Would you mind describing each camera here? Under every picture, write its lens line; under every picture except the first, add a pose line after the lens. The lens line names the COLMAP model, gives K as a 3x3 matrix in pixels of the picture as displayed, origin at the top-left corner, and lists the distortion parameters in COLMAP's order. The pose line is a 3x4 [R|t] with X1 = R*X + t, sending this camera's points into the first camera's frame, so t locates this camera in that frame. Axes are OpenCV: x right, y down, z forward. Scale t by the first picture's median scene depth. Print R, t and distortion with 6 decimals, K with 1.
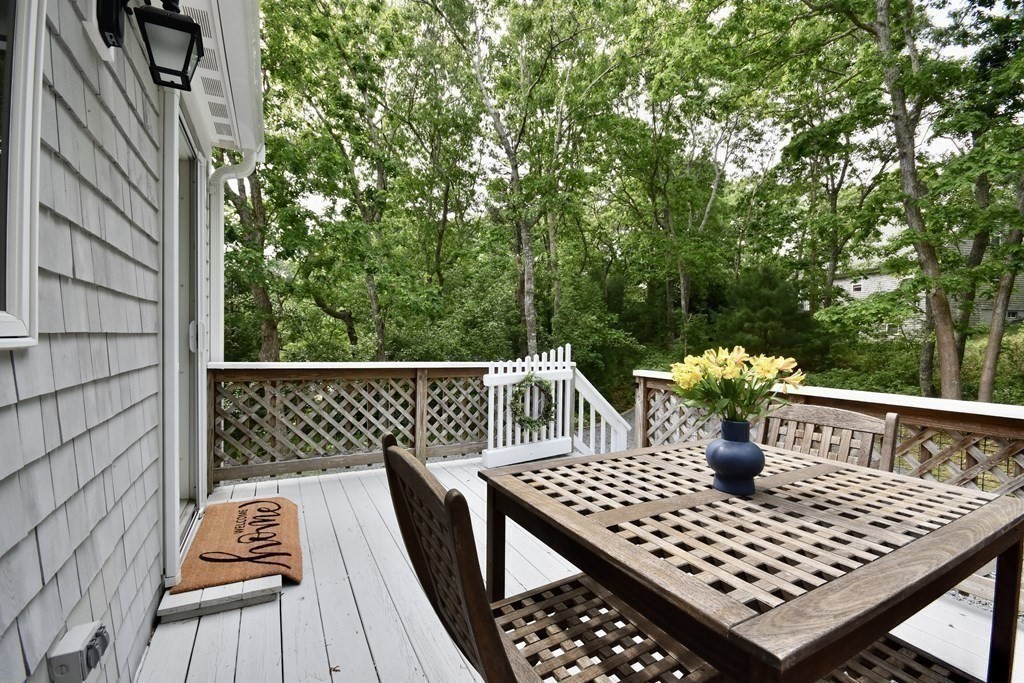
lens RADIAL K [[453.6, 0, 512.0], [0, 453.6, 341.5], [0, 0, 1]] dist [-0.001243, -0.000205]
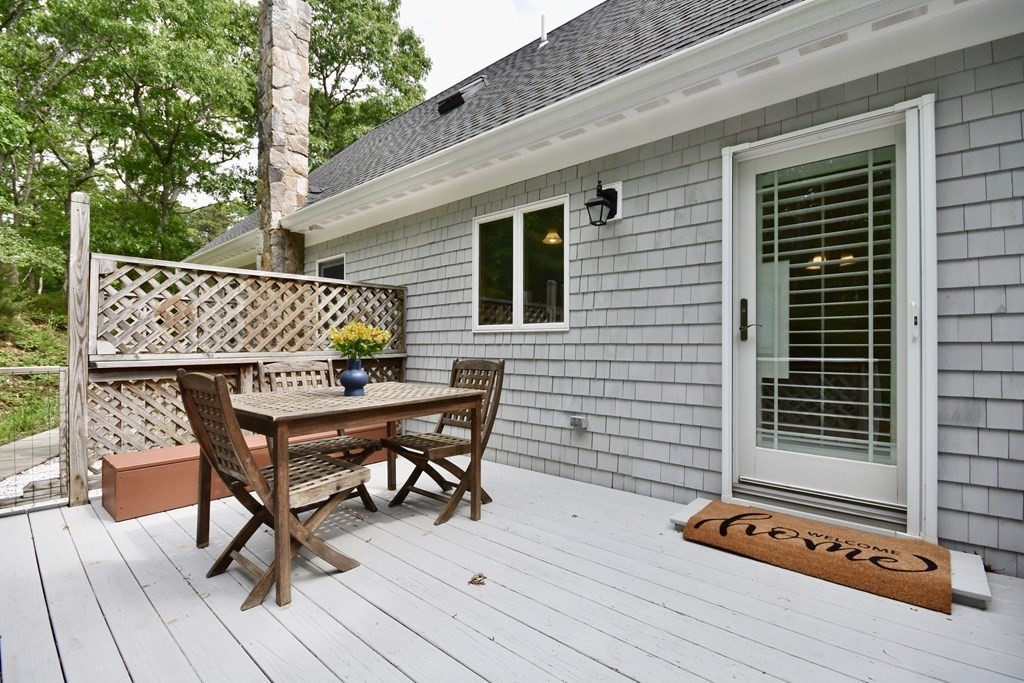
lens RADIAL K [[453.6, 0, 512.0], [0, 453.6, 341.5], [0, 0, 1]] dist [-0.001243, -0.000205]
pose [[-0.937957, -0.004805, -0.346719, 0.283166], [-0.006172, 0.999977, 0.002838, 0.036429], [0.346697, 0.004802, -0.937965, 1.668155]]
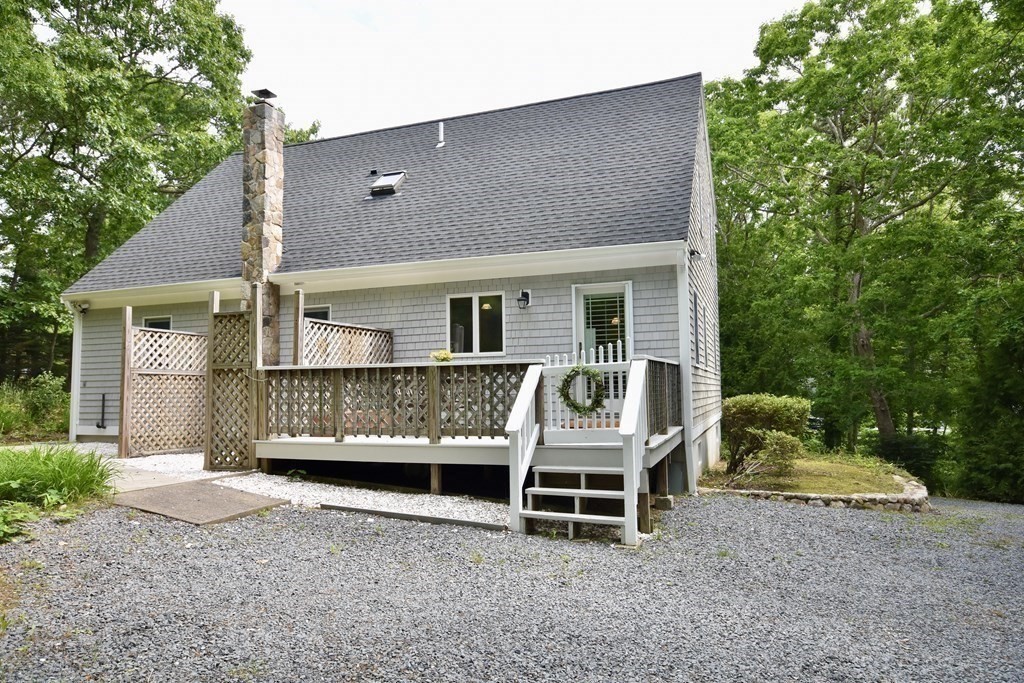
lens RADIAL K [[665.8, 0, 512.0], [0, 665.8, 341.5], [0, 0, 1]] dist [0.000530, 0.000158]
pose [[-0.754238, -0.042672, -0.655213, 2.648657], [0.005343, 0.997454, -0.071113, 0.240172], [0.656579, -0.057137, -0.752090, 3.892634]]
